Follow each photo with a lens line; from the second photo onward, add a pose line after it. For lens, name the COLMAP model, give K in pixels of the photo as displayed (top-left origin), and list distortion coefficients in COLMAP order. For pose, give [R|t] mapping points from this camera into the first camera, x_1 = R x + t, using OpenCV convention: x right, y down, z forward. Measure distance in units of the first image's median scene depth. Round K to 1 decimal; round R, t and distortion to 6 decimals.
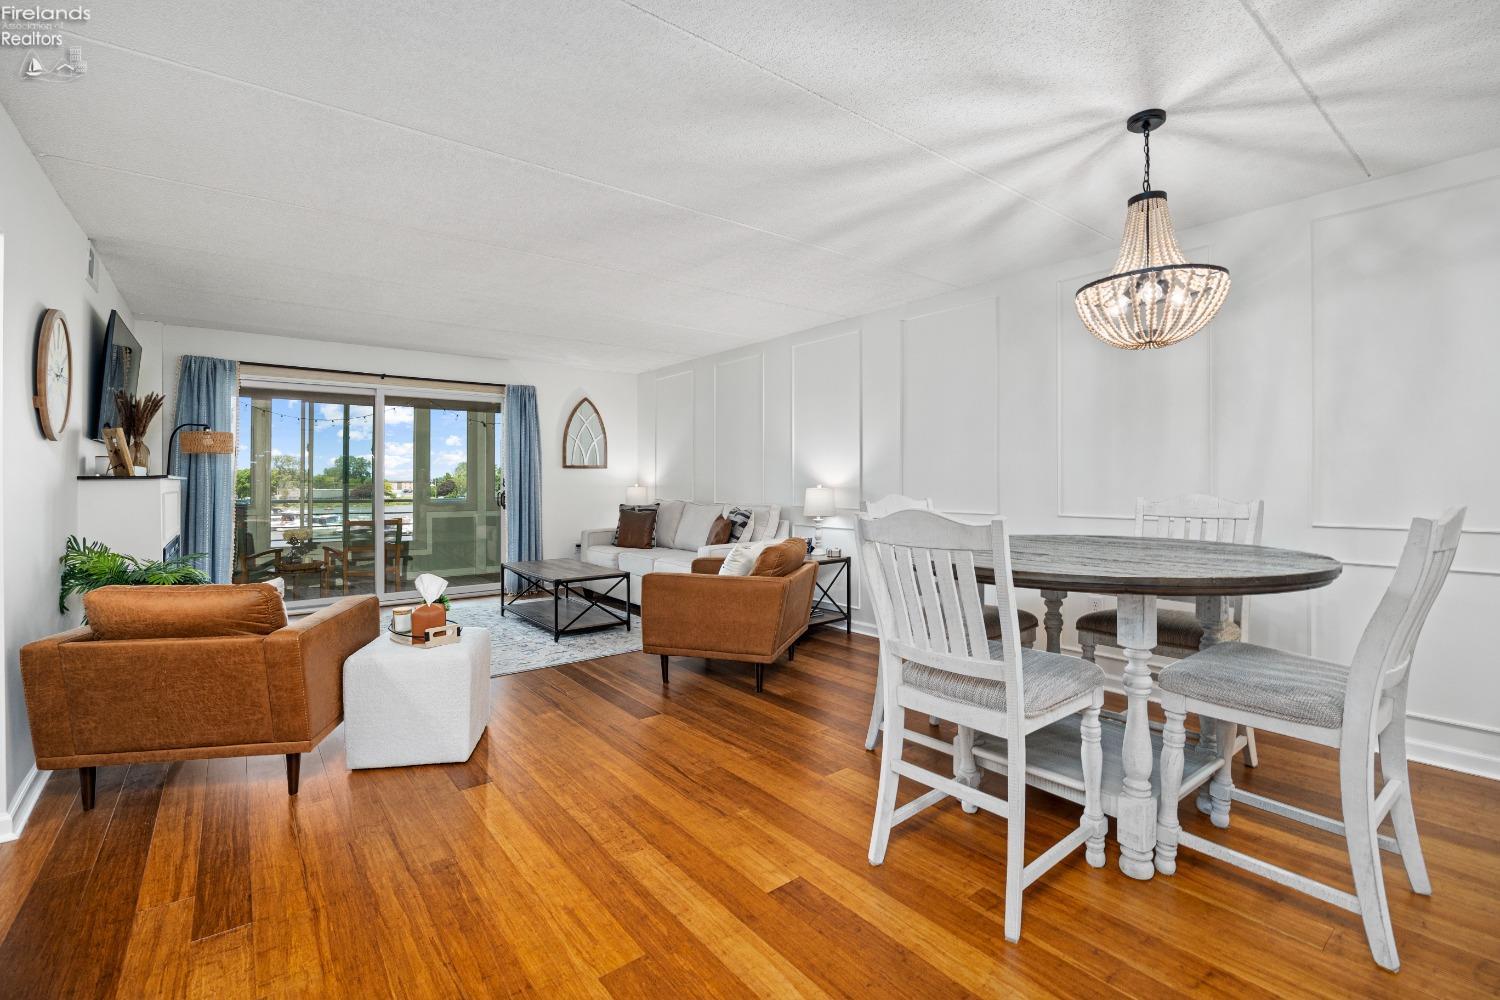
lens RADIAL K [[670.3, 0, 747.2], [0, 670.3, 481.5], [0, 0, 1]] dist [-0.002735, -0.000289]
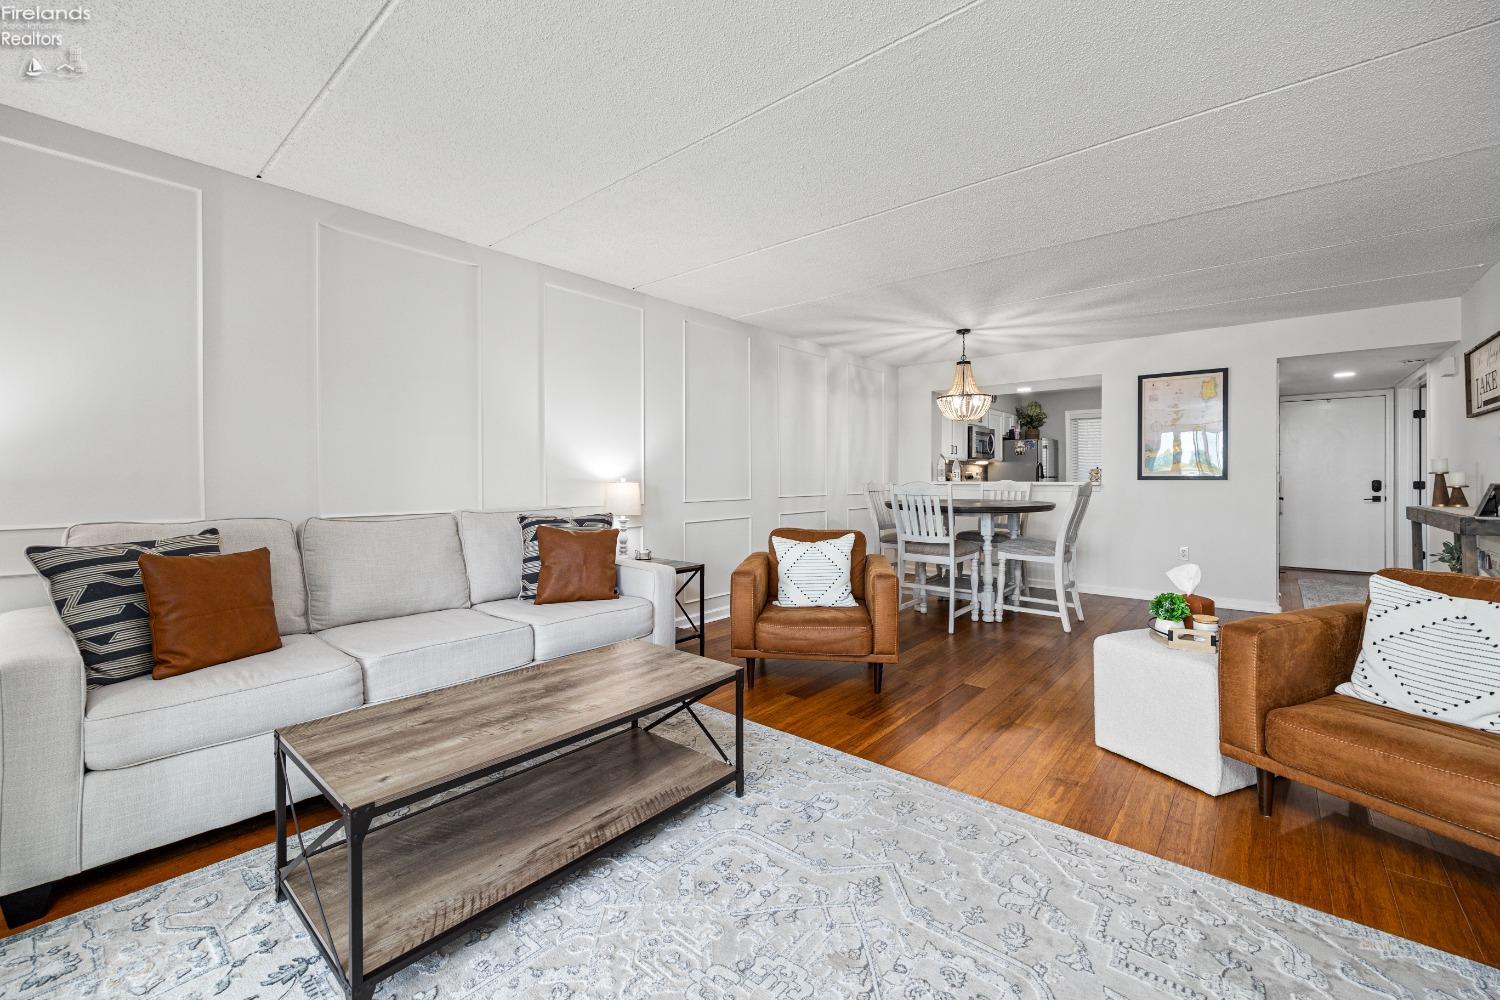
lens RADIAL K [[620.0, 0, 756.7], [0, 620.0, 484.5], [0, 0, 1]] dist [0.014567, 0.000083]
pose [[-0.212079, -0.001986, 0.977251, -0.624501], [0.002717, 0.999993, 0.002622, 0.010693], [-0.977249, 0.003211, -0.212072, 0.926602]]
